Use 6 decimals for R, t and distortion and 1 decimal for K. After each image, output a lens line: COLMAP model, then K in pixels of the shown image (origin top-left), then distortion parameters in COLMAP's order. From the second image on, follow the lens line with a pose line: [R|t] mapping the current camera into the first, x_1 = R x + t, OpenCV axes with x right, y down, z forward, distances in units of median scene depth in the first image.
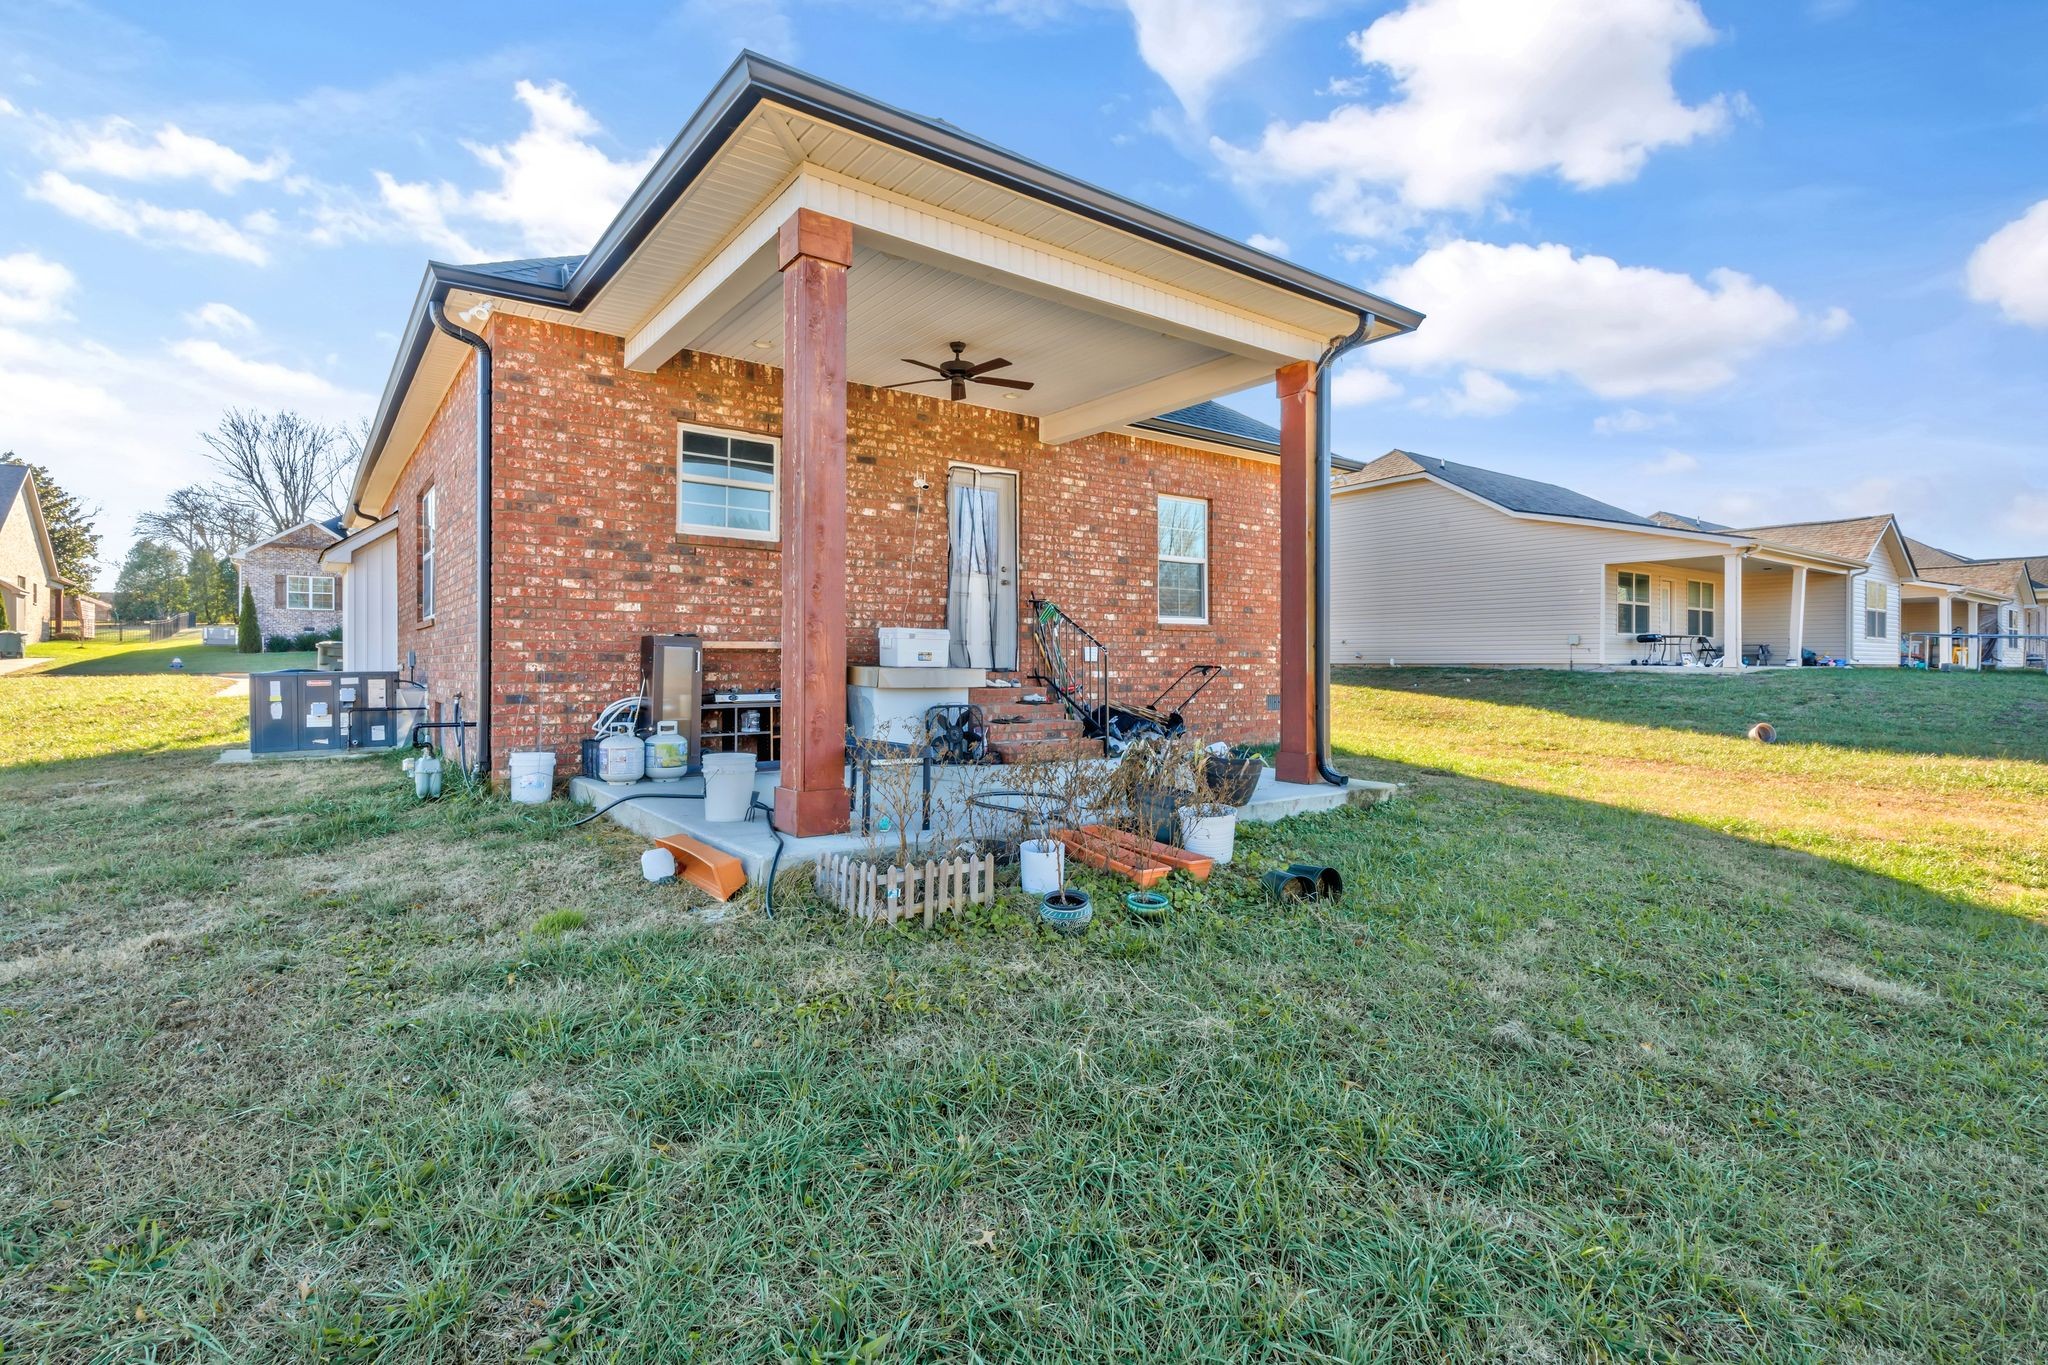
lens RADIAL K [[986.7, 0, 1030.0], [0, 986.7, 665.3], [0, 0, 1]] dist [0.000744, 0.000078]
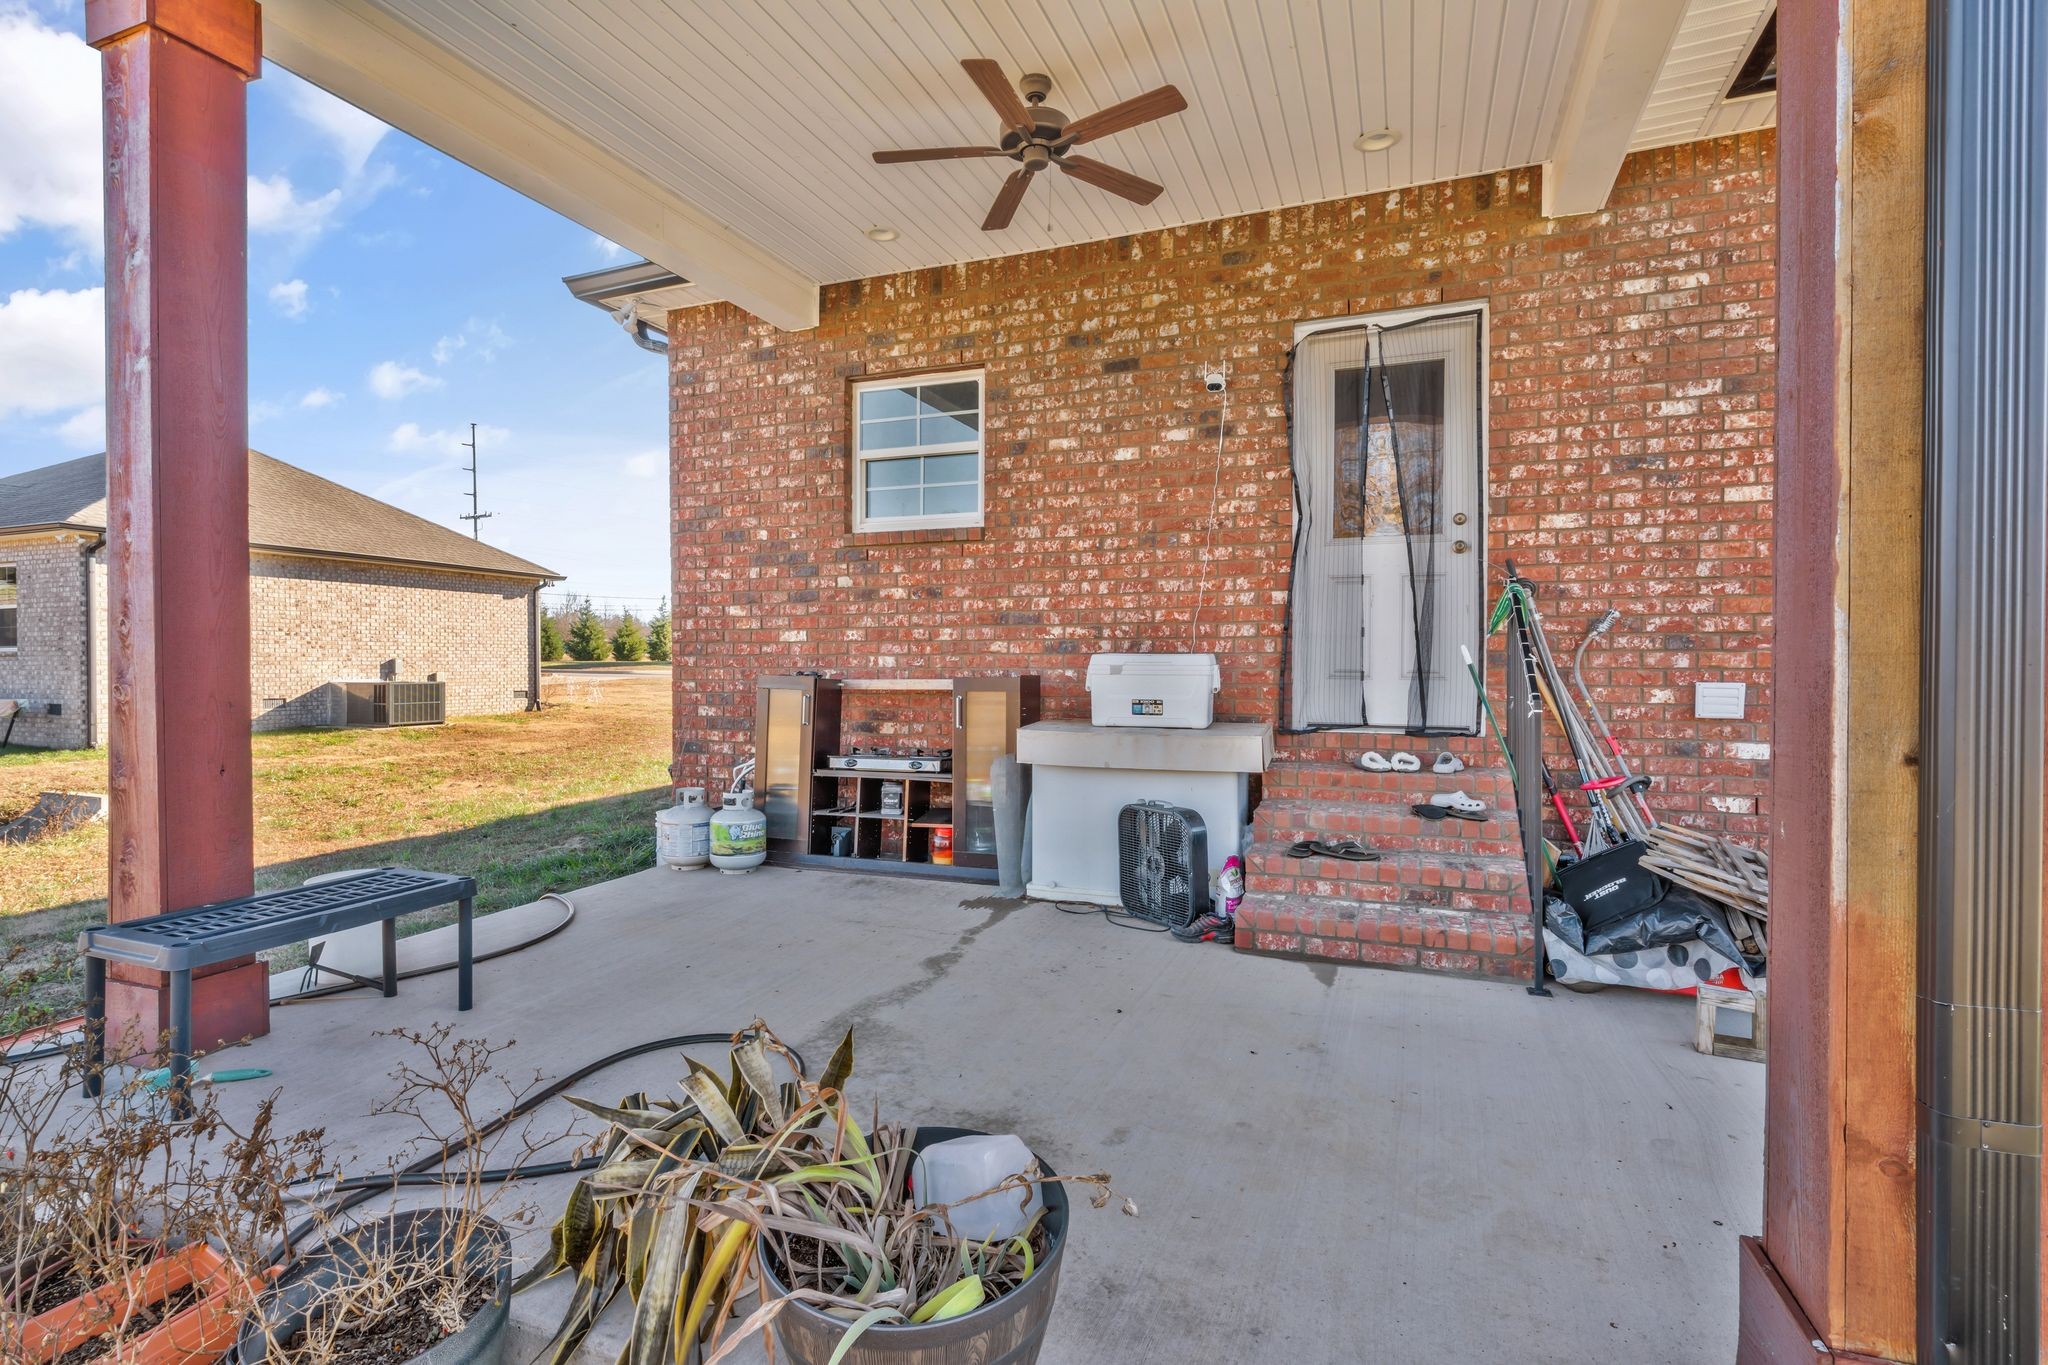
lens RADIAL K [[958.7, 0, 1021.2], [0, 958.7, 675.4], [0, 0, 1]] dist [0.000876, 0.000425]
pose [[0.521329, 0.007470, -0.853323, 0.290550], [0.001264, 0.999954, 0.009525, -0.030121], [0.853355, -0.006045, 0.521295, 0.654217]]
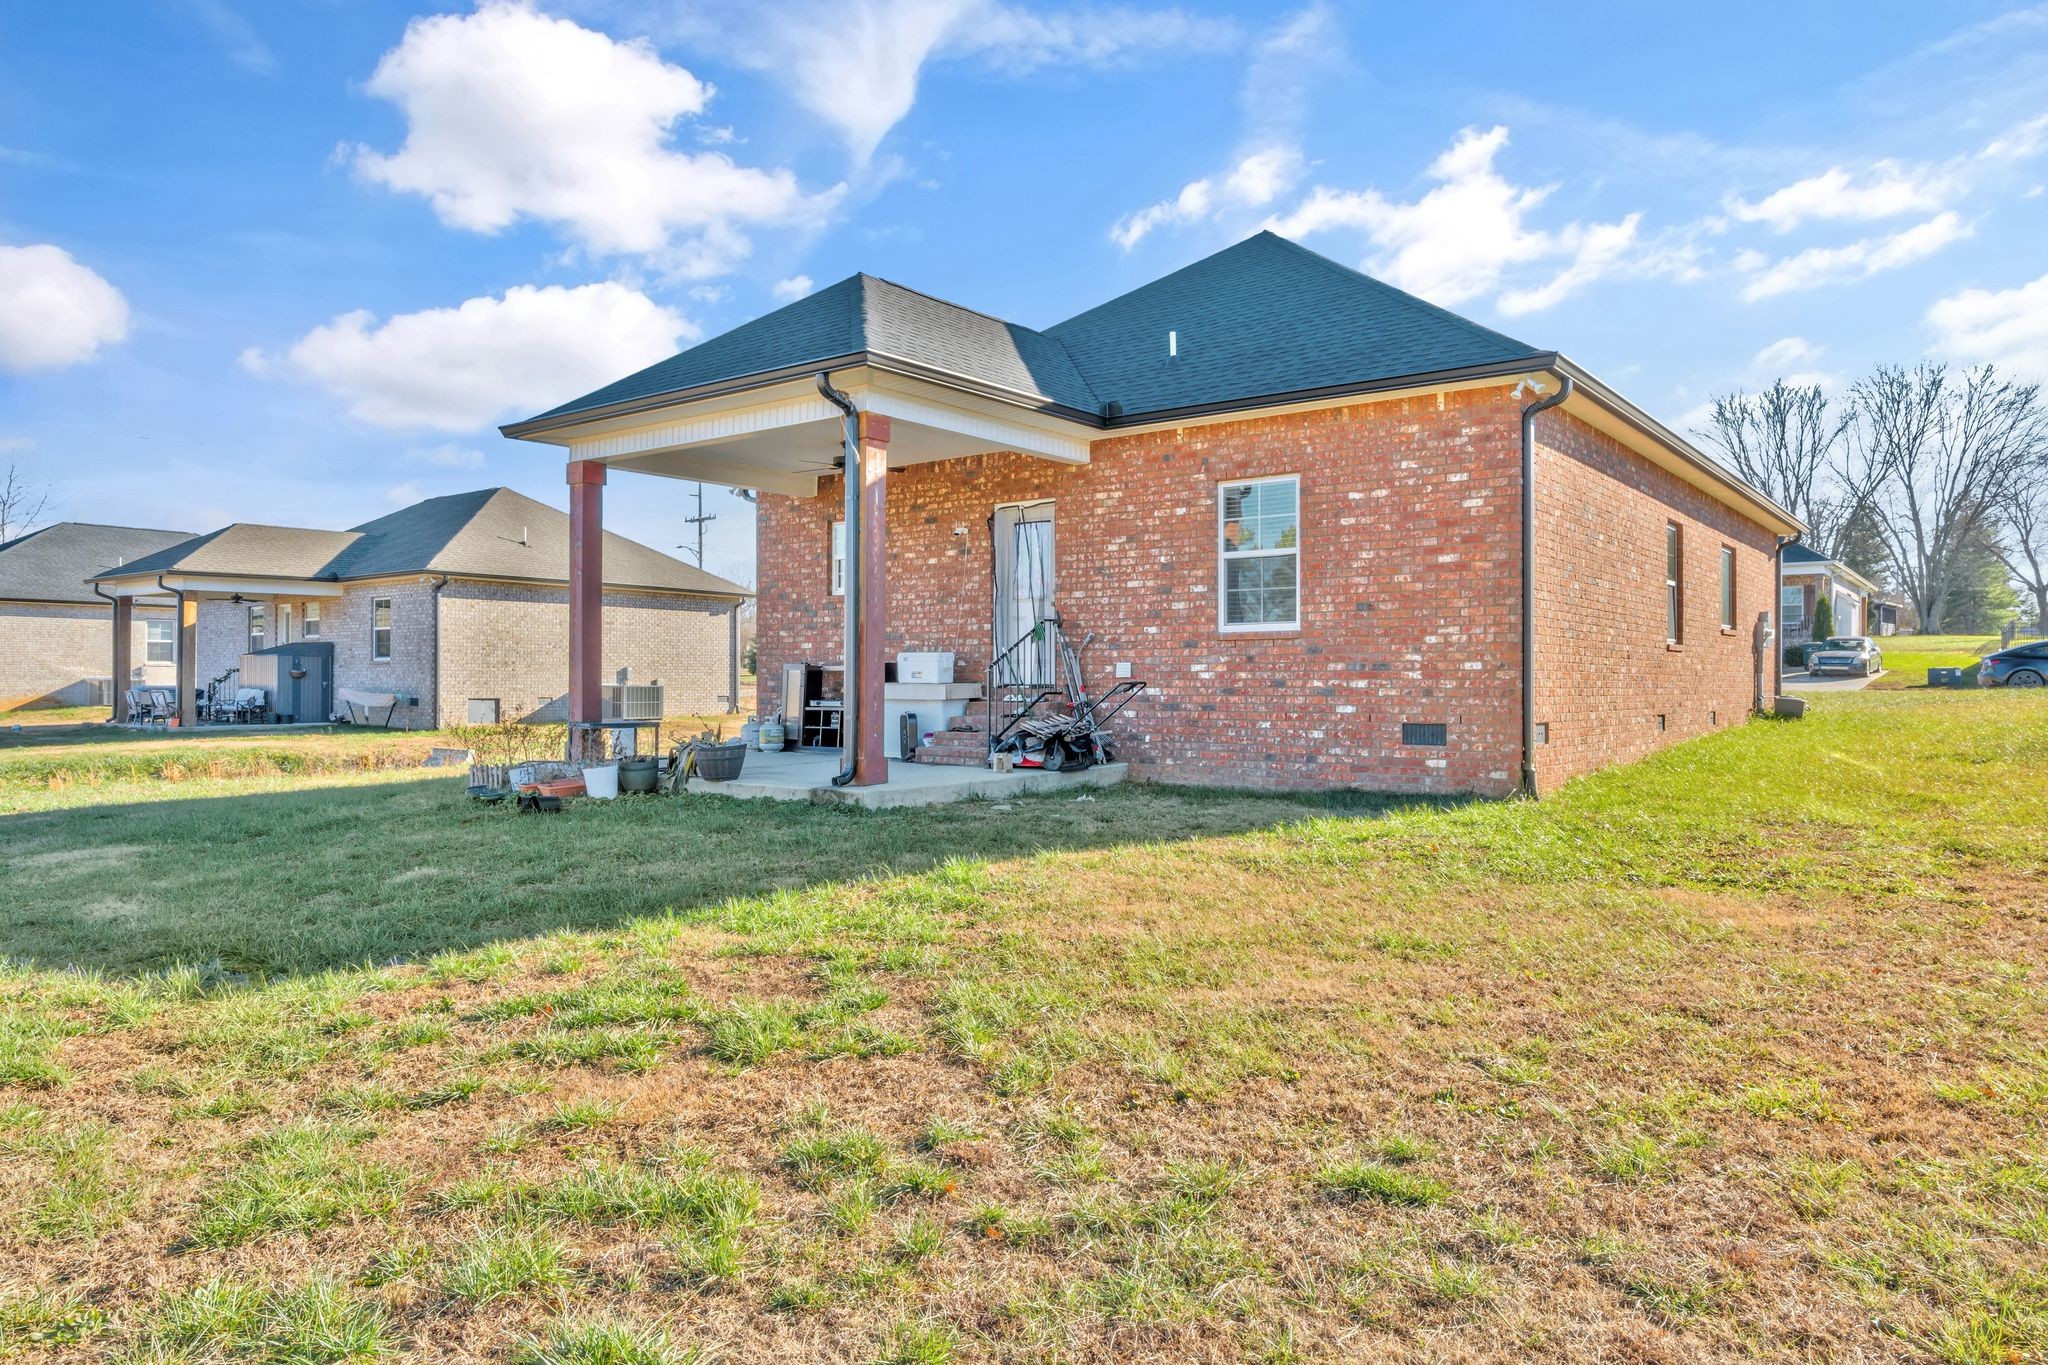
lens RADIAL K [[1294.8, 0, 1024.0], [0, 1294.8, 682.5], [0, 0, 1]] dist [-0.001342, 0.000012]
pose [[0.269415, -0.002970, -0.963020, 1.476032], [-0.001885, 0.999992, -0.003611, 0.006496], [0.963022, 0.002788, 0.269407, 0.668575]]
